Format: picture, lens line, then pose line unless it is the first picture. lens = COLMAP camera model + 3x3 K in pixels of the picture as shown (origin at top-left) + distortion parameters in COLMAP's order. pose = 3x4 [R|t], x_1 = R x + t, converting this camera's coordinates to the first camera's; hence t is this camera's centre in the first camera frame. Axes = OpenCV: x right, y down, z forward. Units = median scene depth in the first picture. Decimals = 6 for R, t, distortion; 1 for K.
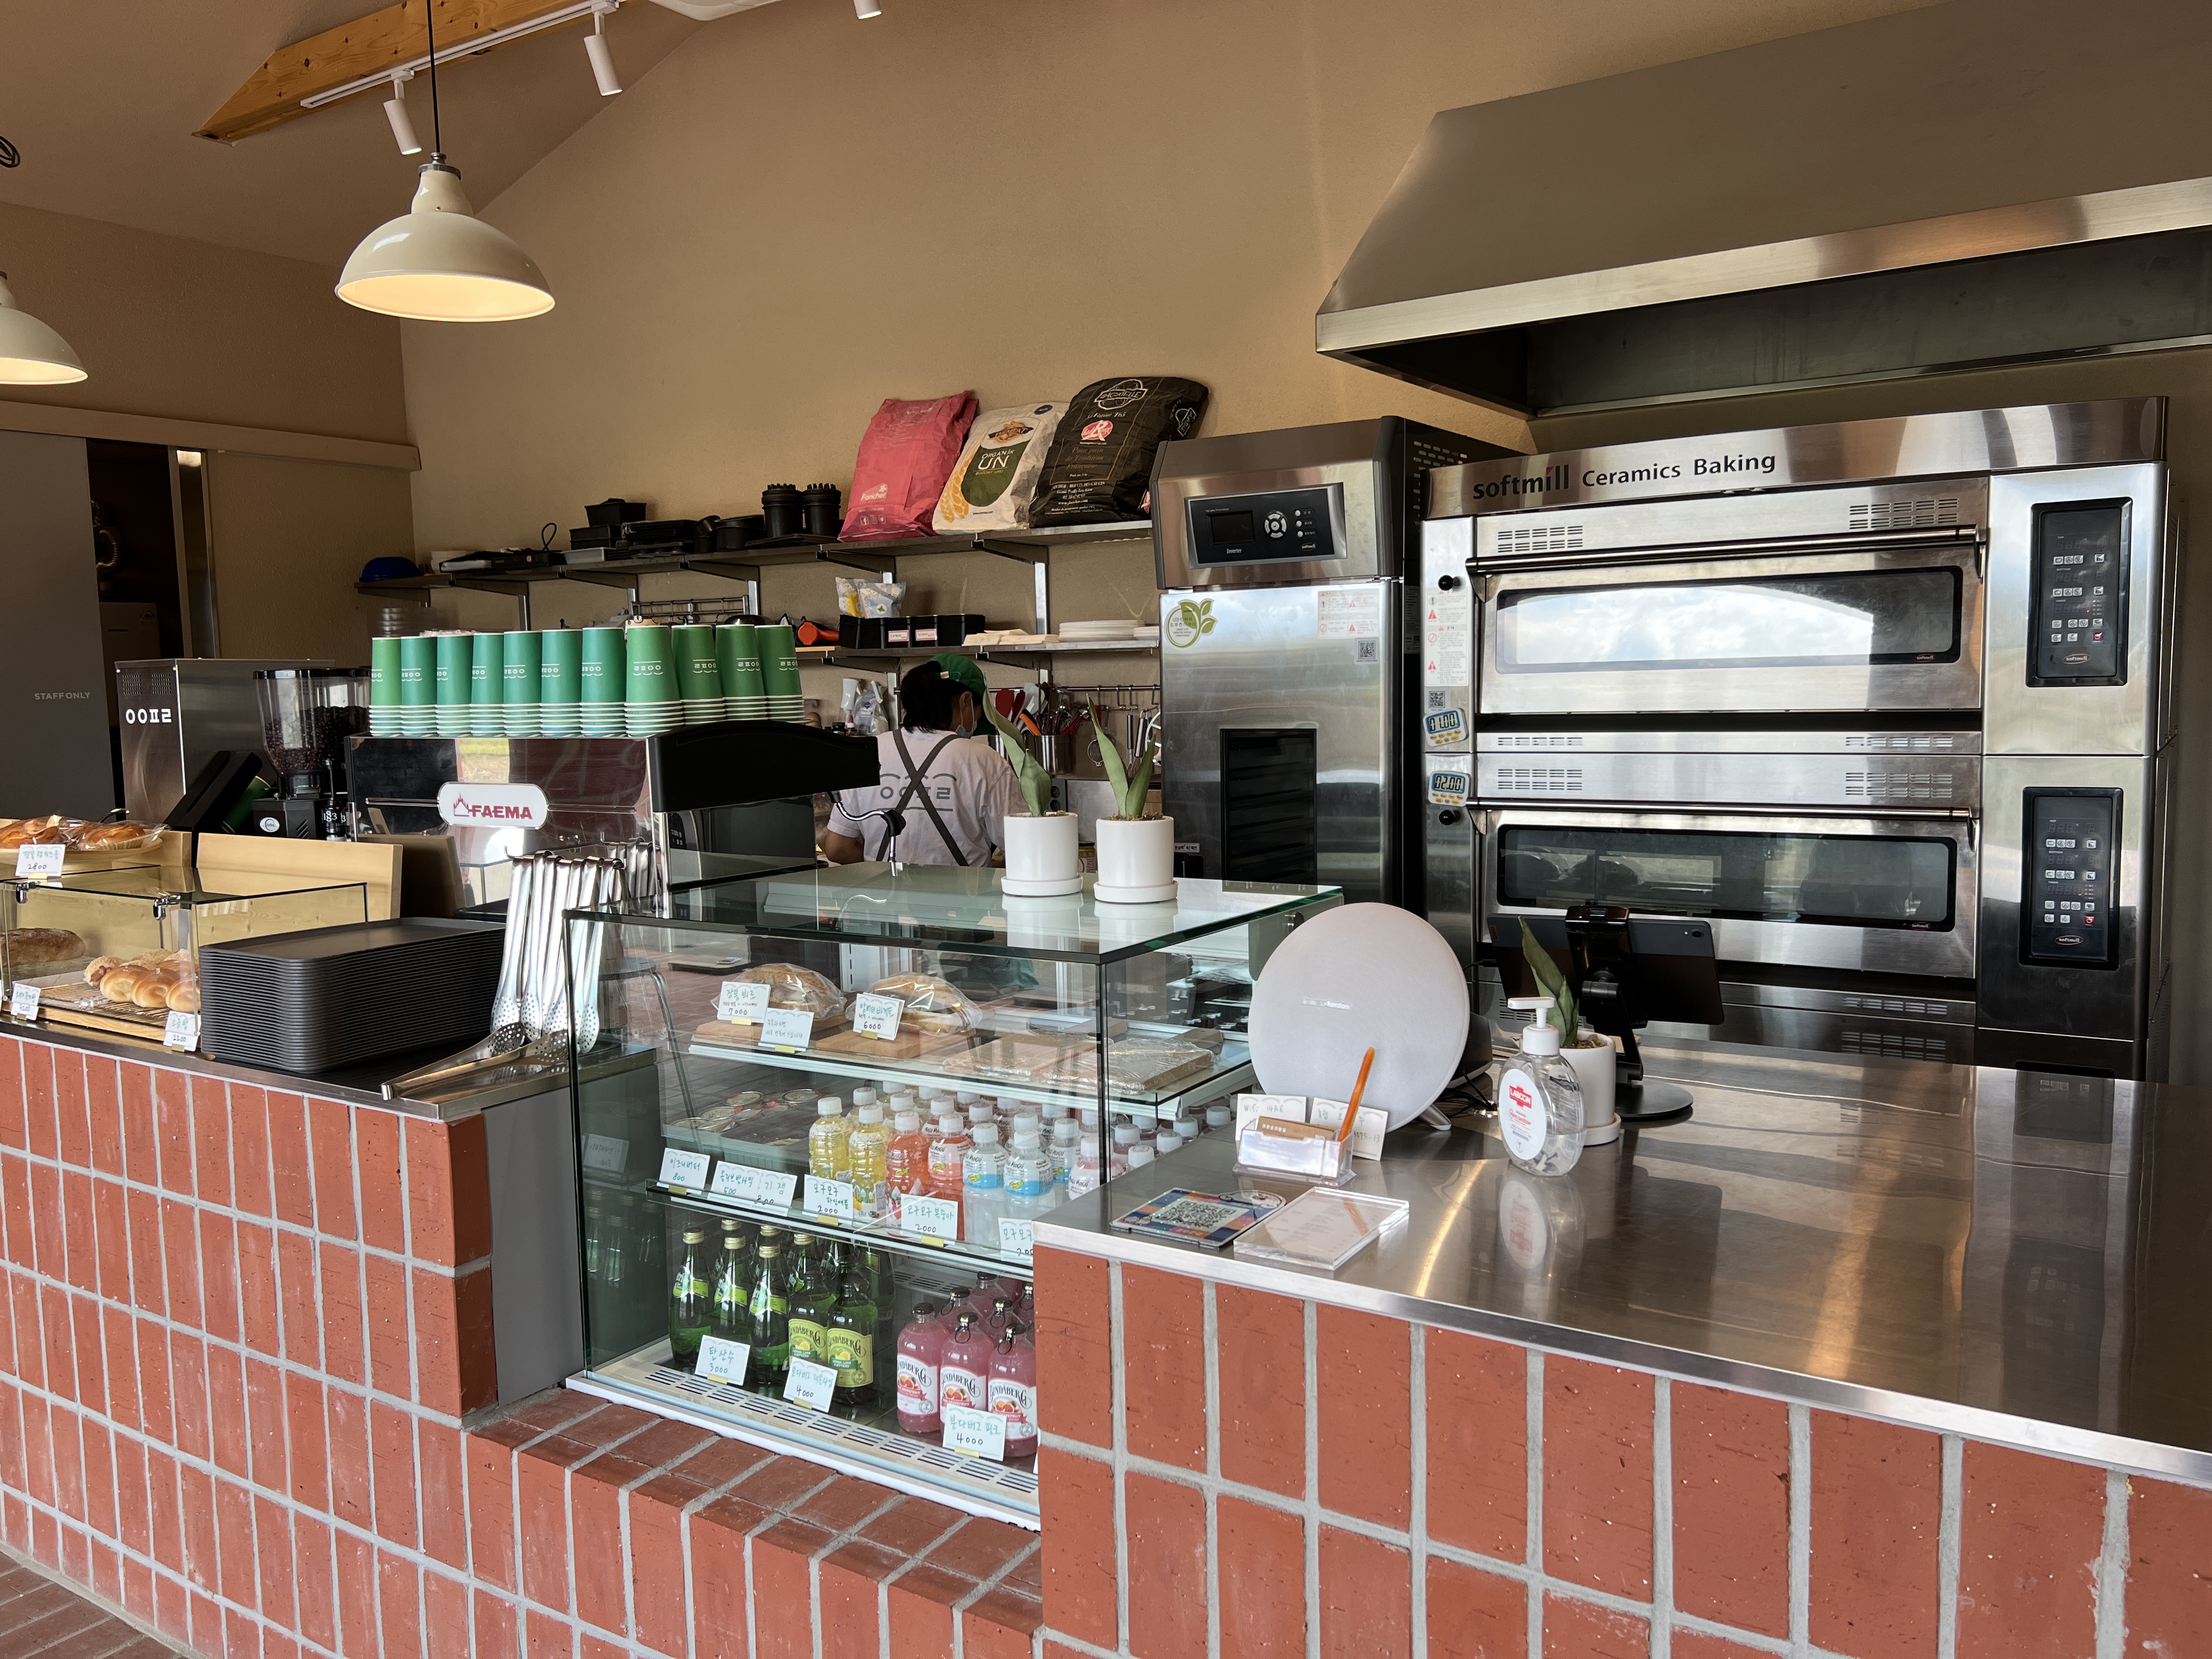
lens RADIAL K [[1688.6, 0, 1103.0], [0, 1688.6, 841.3], [0, 0, 1]] dist [0.056994, -0.071675]
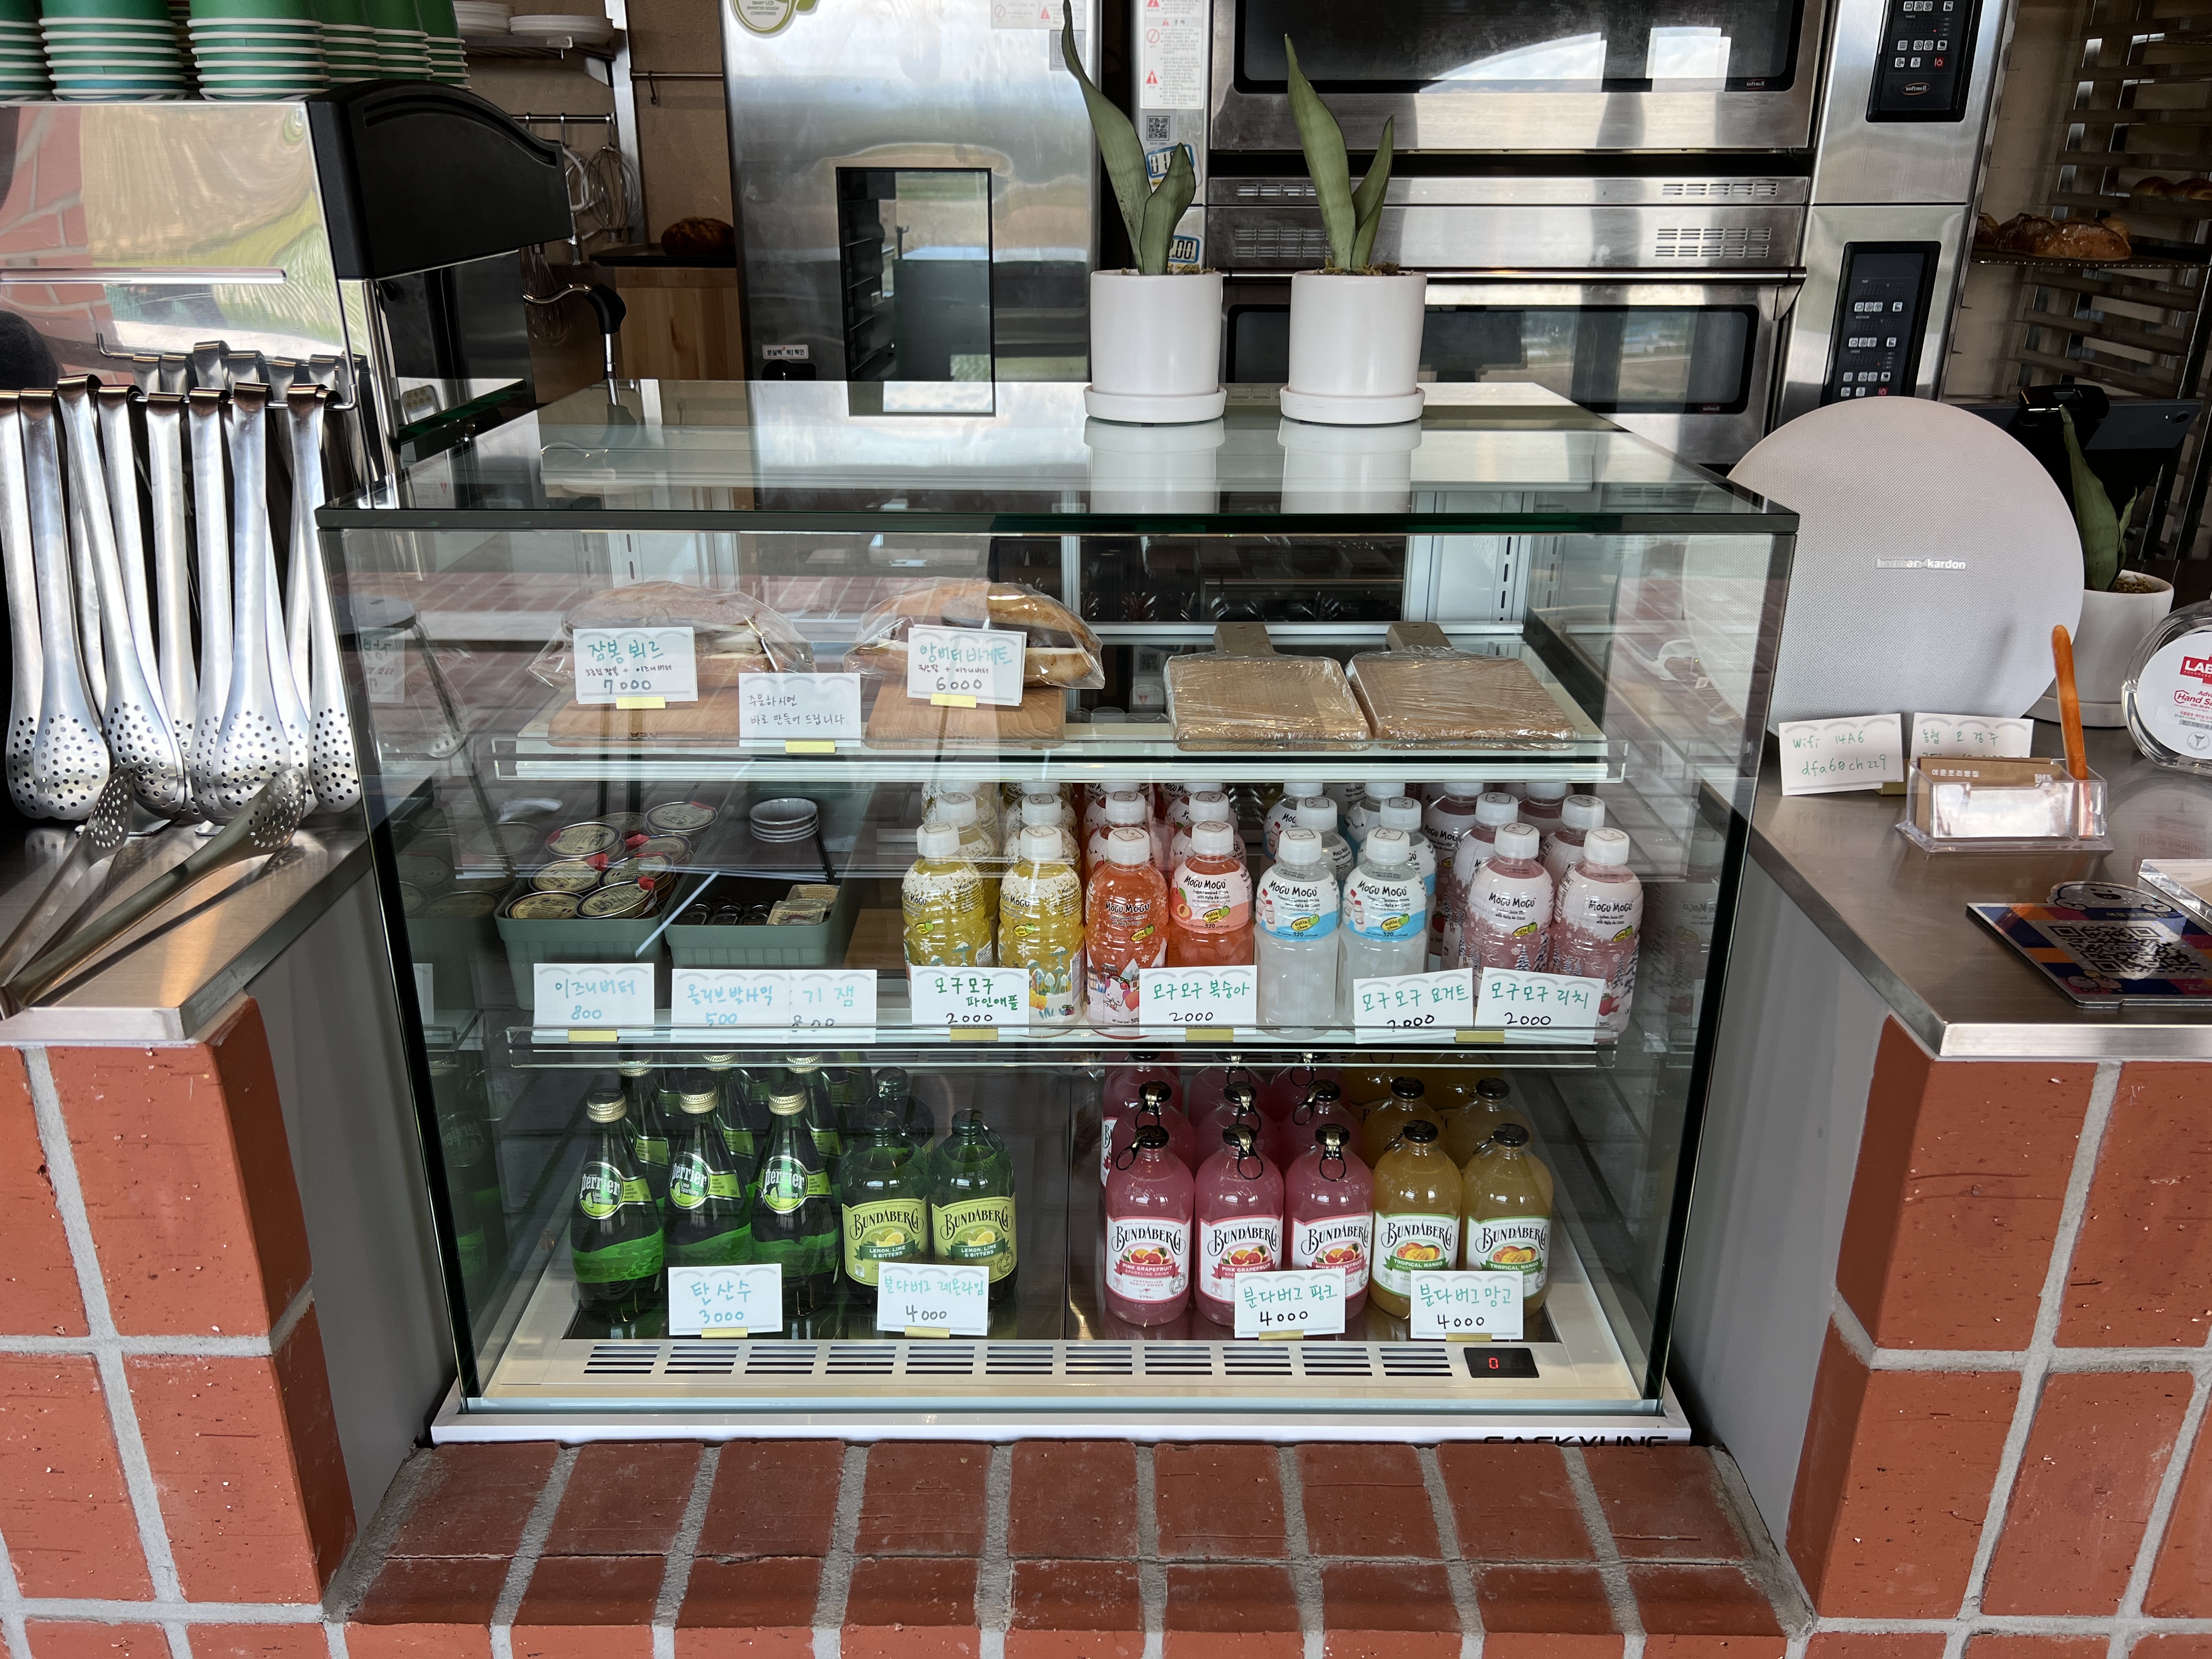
lens RADIAL K [[1688.6, 0, 1101.3], [0, 1688.6, 822.0], [0, 0, 1]] dist [0.056994, -0.071675]
pose [[0.837840, -0.174933, 0.517130, -0.381436], [0.031032, 0.960999, 0.274807, 0.003535], [-0.545033, -0.214197, 0.810591, 0.511147]]
